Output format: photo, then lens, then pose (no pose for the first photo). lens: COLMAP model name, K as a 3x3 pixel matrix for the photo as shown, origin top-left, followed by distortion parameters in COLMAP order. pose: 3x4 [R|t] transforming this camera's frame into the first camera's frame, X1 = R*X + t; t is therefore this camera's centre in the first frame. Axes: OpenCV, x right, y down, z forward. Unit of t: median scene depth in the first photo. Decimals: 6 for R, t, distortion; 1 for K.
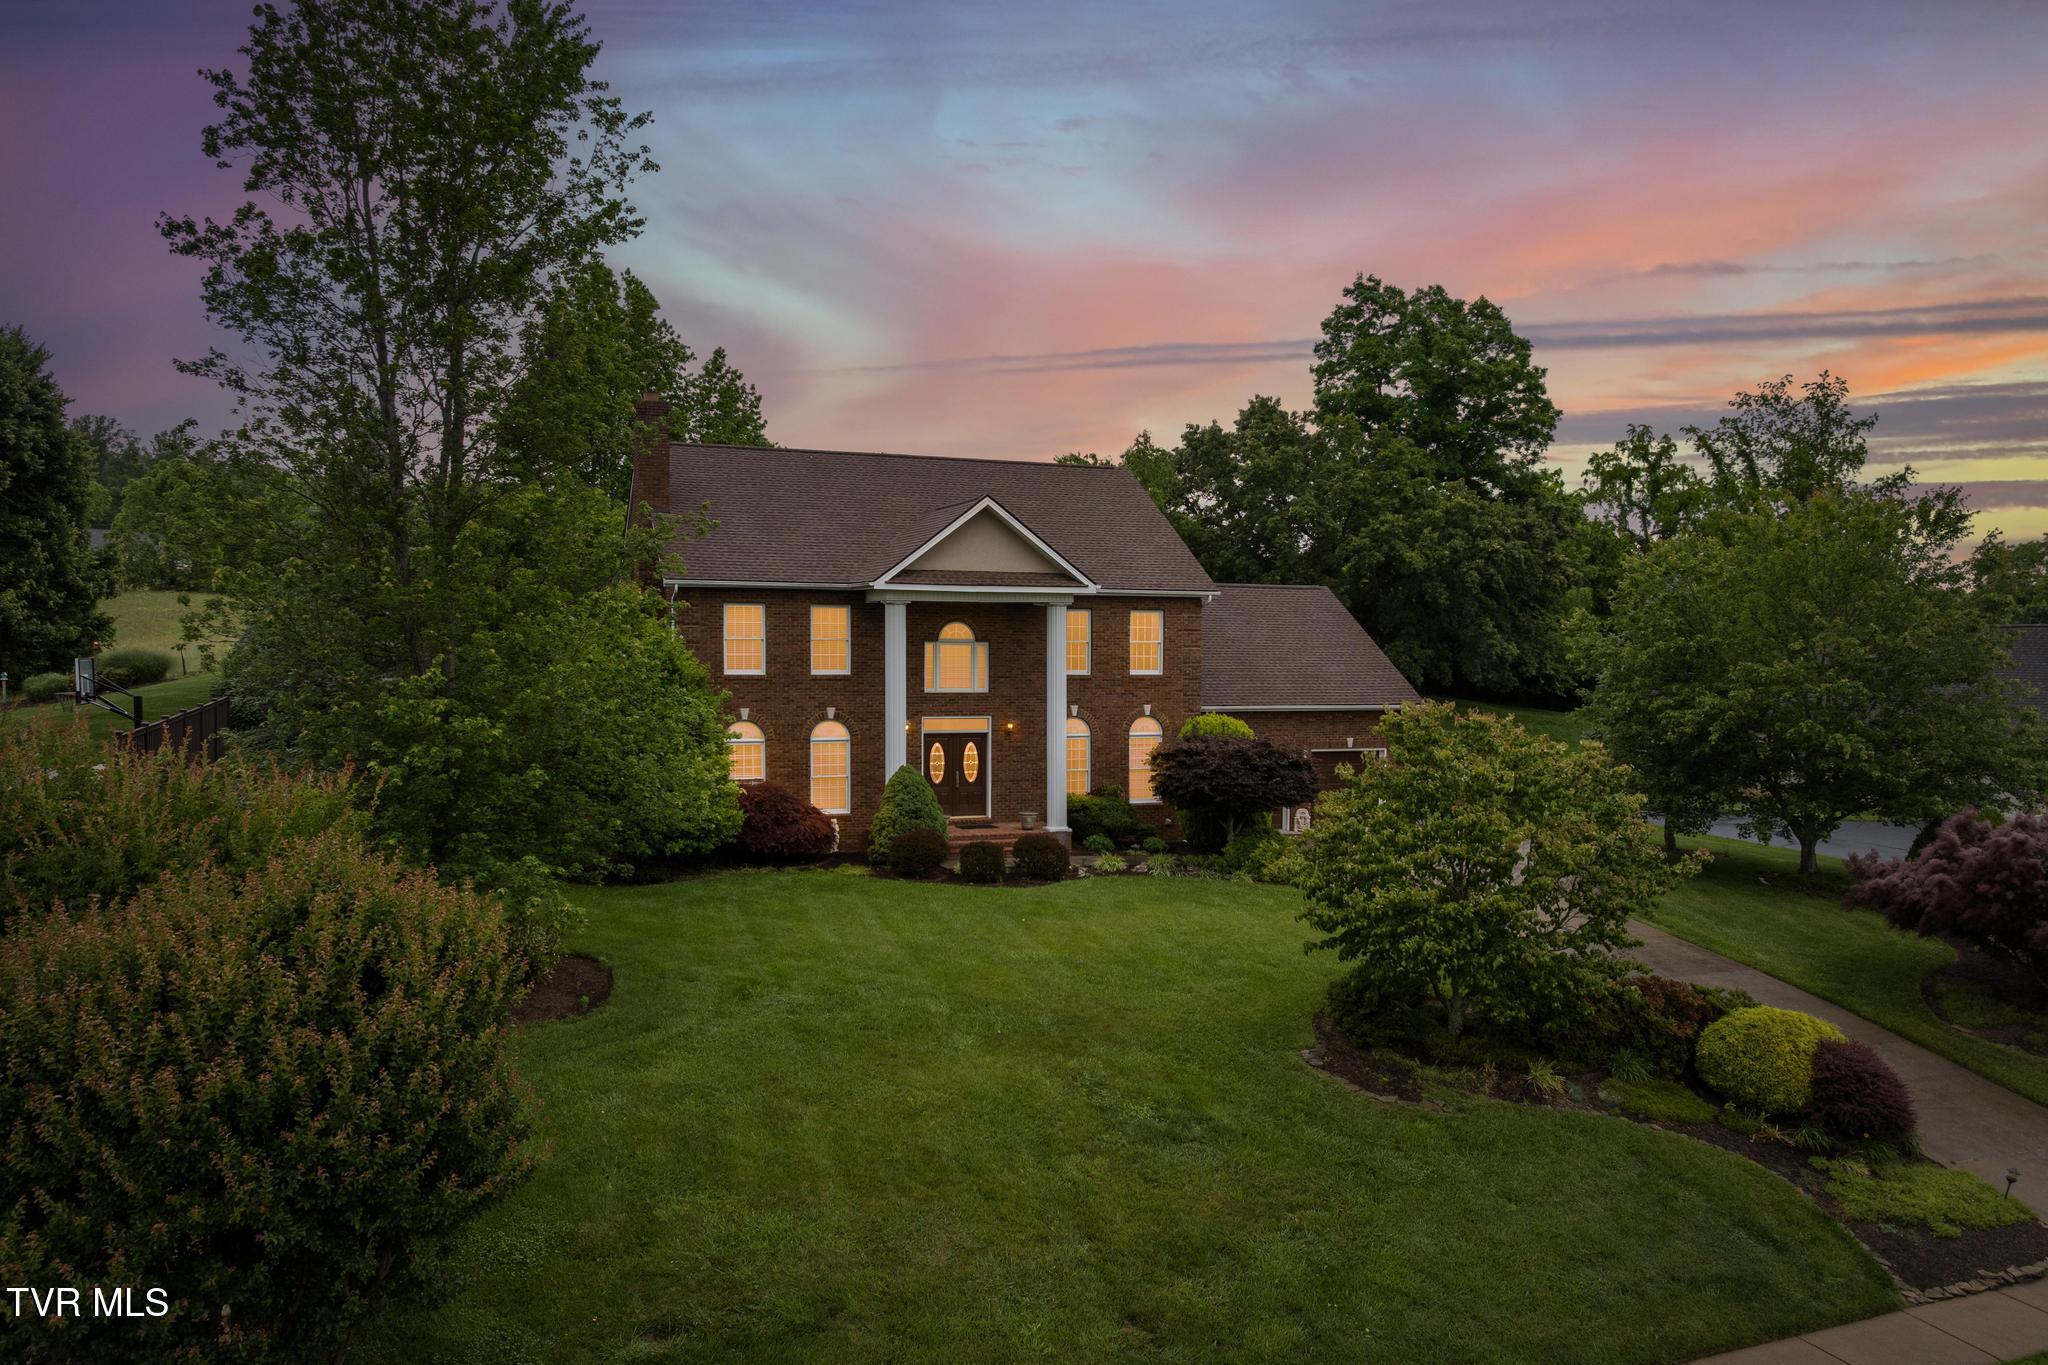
lens RADIAL K [[1479.5, 0, 1067.3], [0, 1479.5, 676.2], [0, 0, 1]] dist [-0.031578, 0.000947]
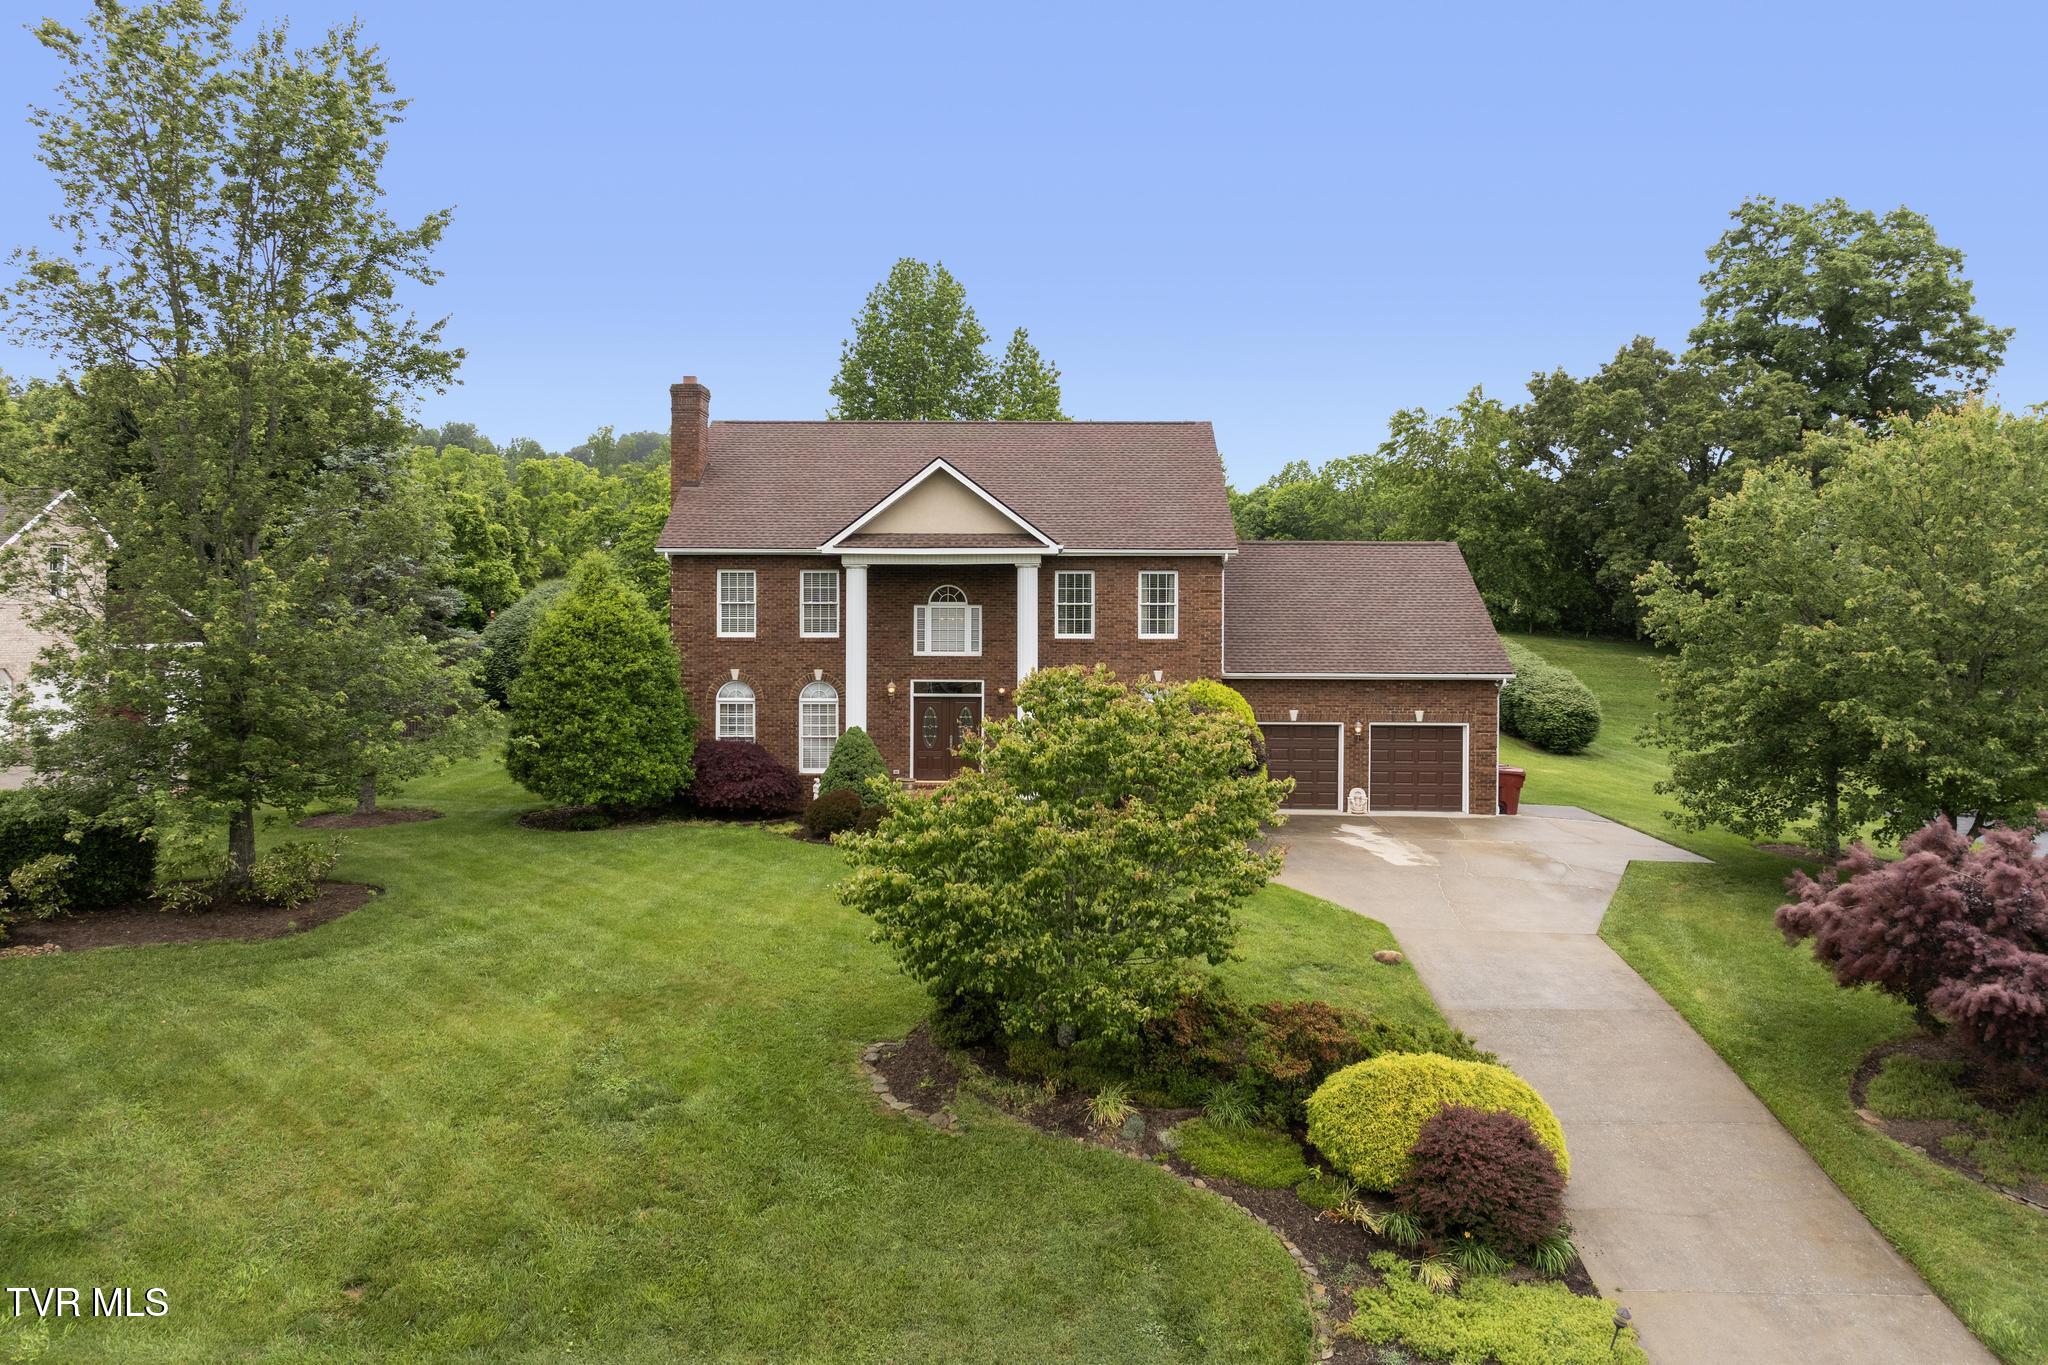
lens RADIAL K [[1463.6, 0, 1049.6], [0, 1463.6, 577.8], [0, 0, 1]] dist [-0.043766, 0.010653]
pose [[0.926174, -0.013168, -0.376867, 0.174656], [-0.004266, 0.998960, -0.045389, 0.001457], [0.377073, 0.043646, 0.925155, 0.055037]]
